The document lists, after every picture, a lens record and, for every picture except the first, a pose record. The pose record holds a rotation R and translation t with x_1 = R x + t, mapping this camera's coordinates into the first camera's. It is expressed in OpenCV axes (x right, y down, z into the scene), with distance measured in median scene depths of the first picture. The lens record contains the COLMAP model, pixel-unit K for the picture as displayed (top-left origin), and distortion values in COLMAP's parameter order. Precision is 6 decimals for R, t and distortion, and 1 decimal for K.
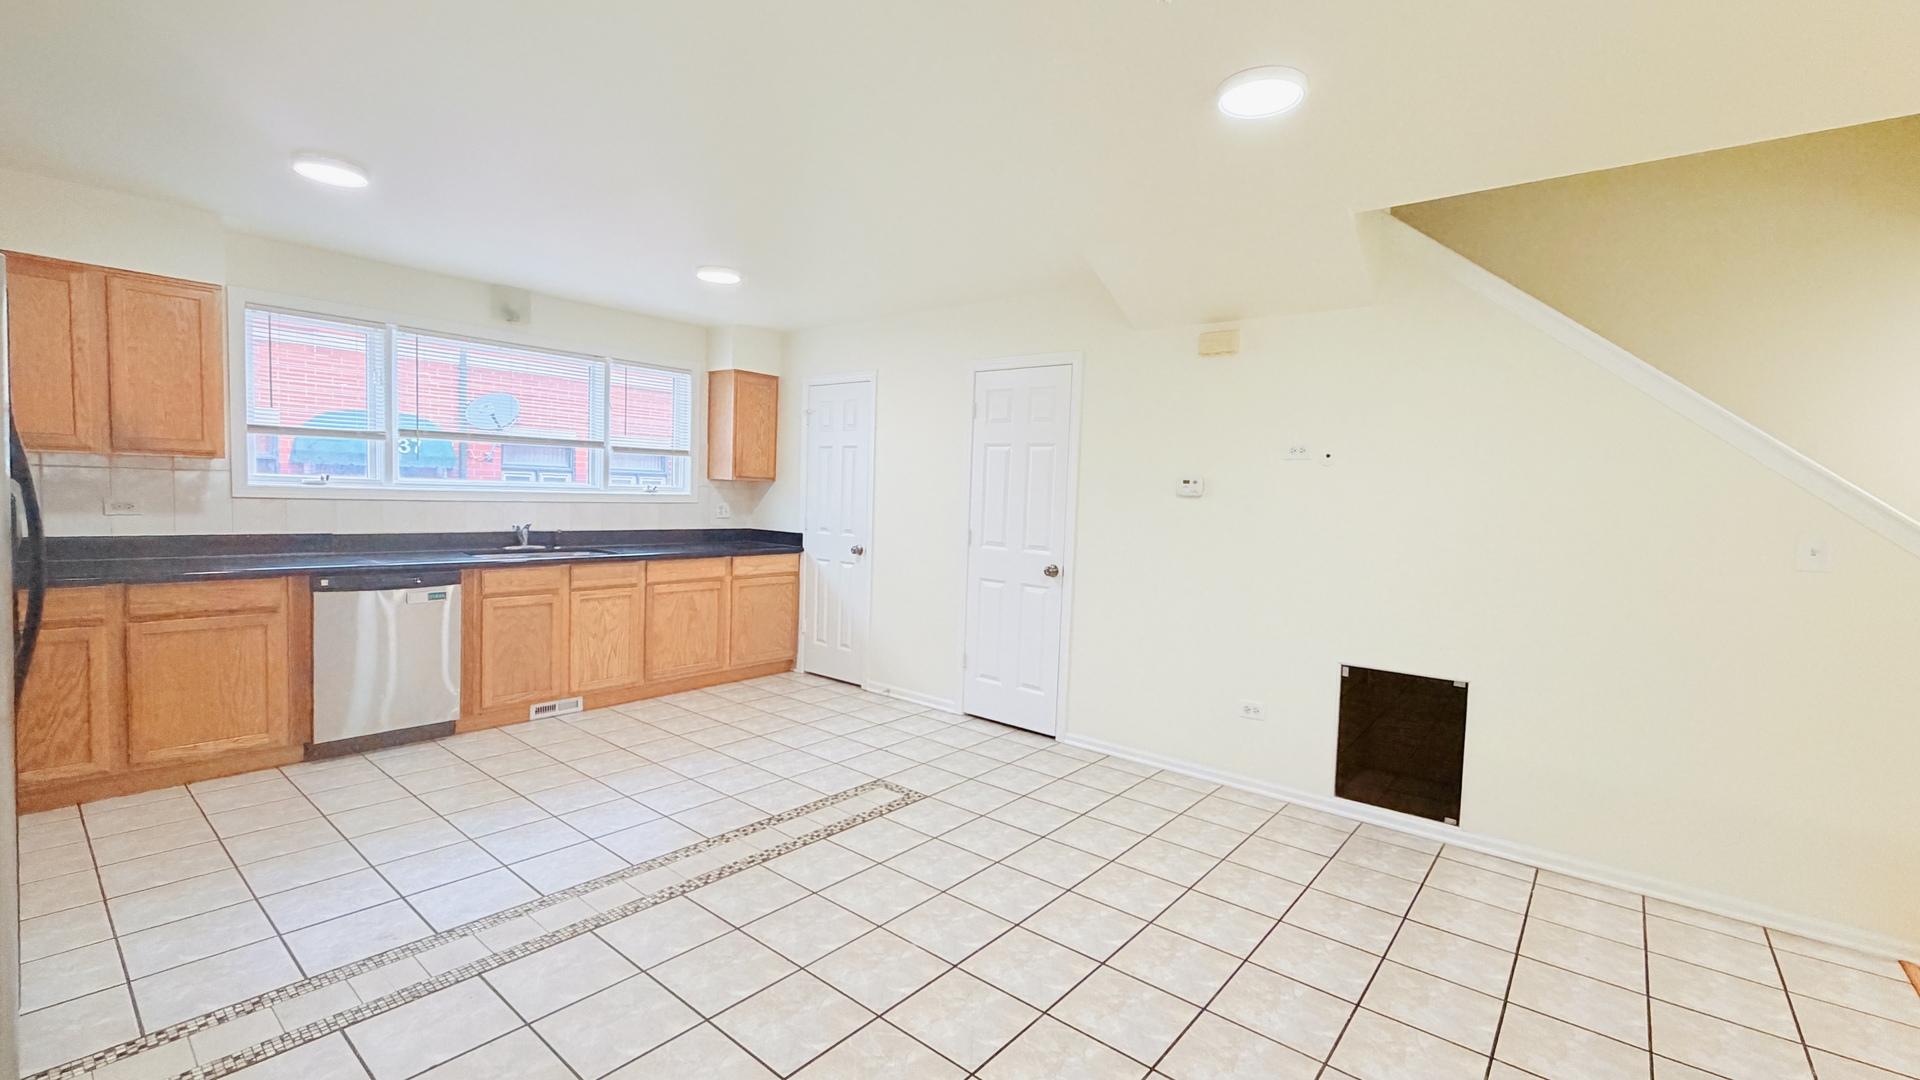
lens RADIAL K [[806.7, 0, 956.1], [0, 806.7, 541.7], [0, 0, 1]] dist [-0.000052, -0.000384]
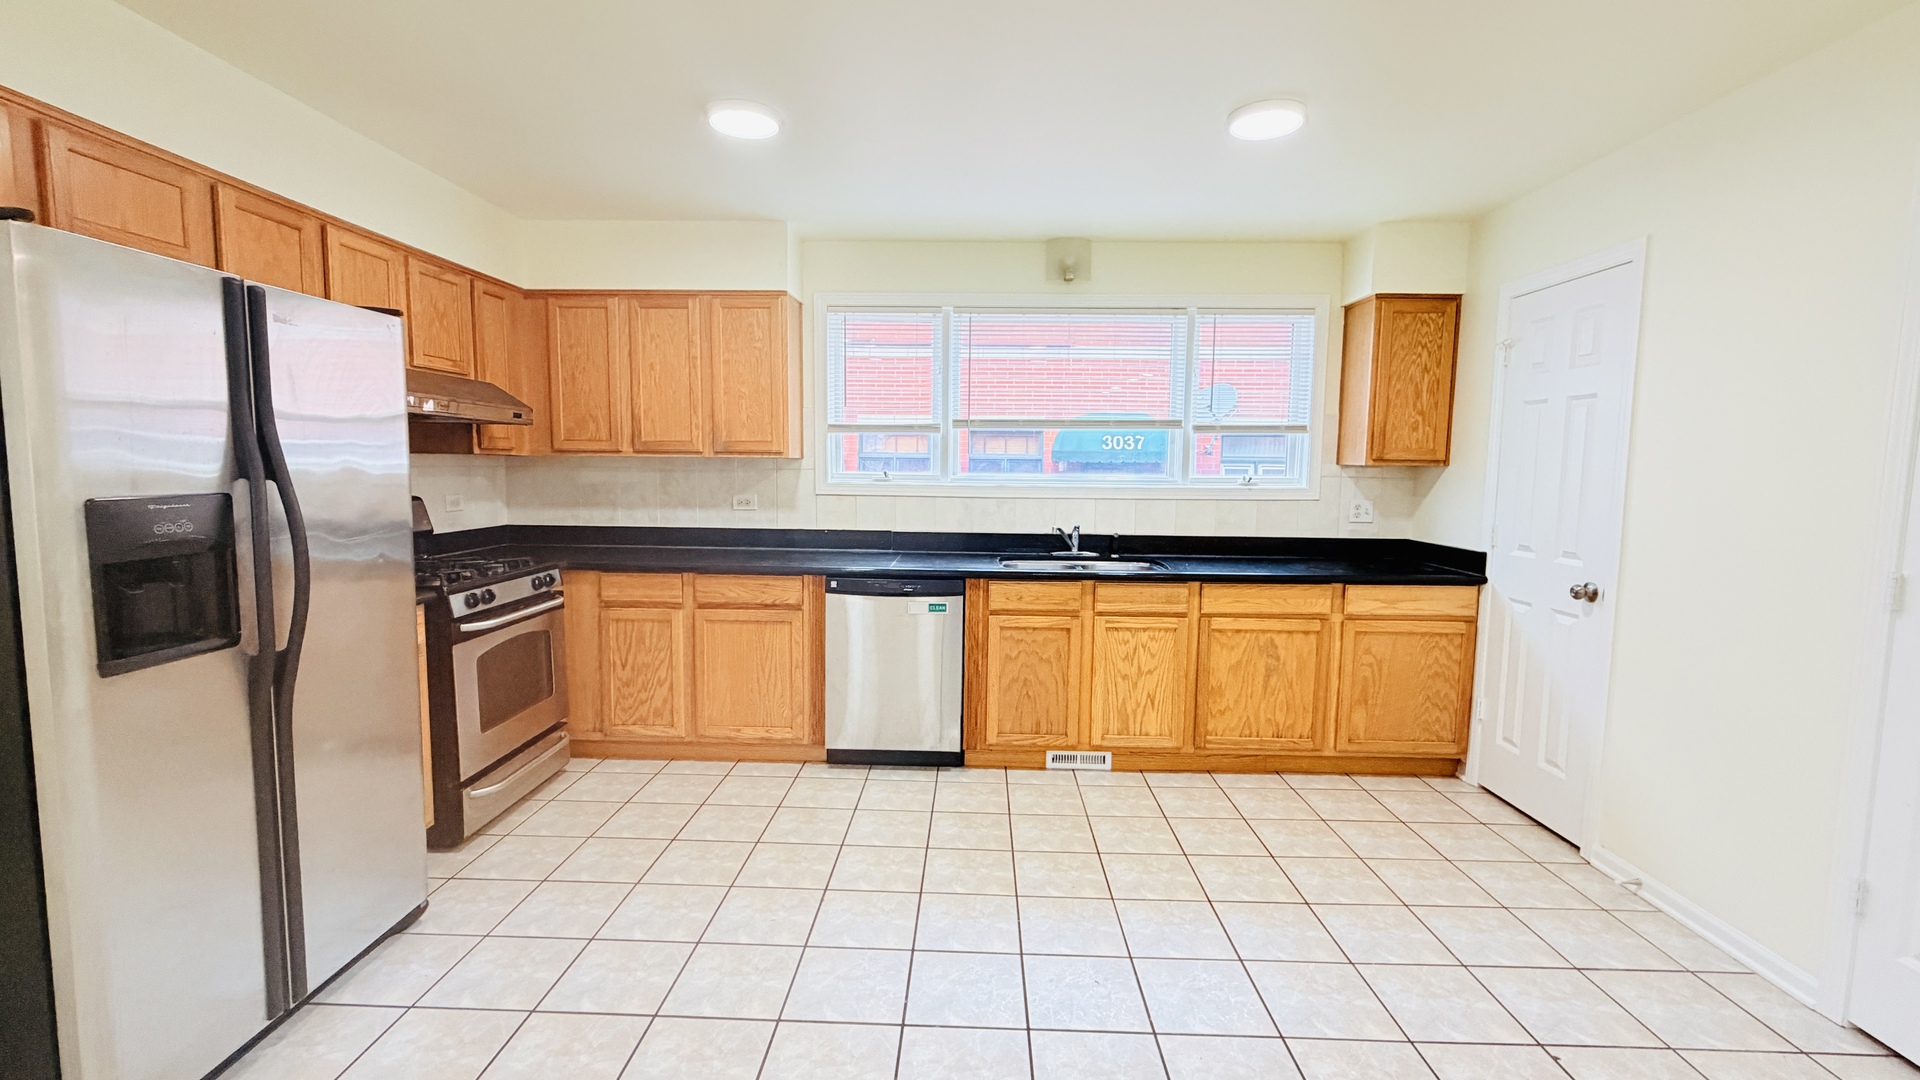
lens RADIAL K [[806.7, 0, 956.1], [0, 806.7, 541.7], [0, 0, 1]] dist [-0.000052, -0.000384]
pose [[0.615748, 0.046471, -0.786571, 0.042172], [-0.038724, 0.998838, 0.028698, -0.025021], [0.786991, 0.012788, 0.616832, 0.403655]]
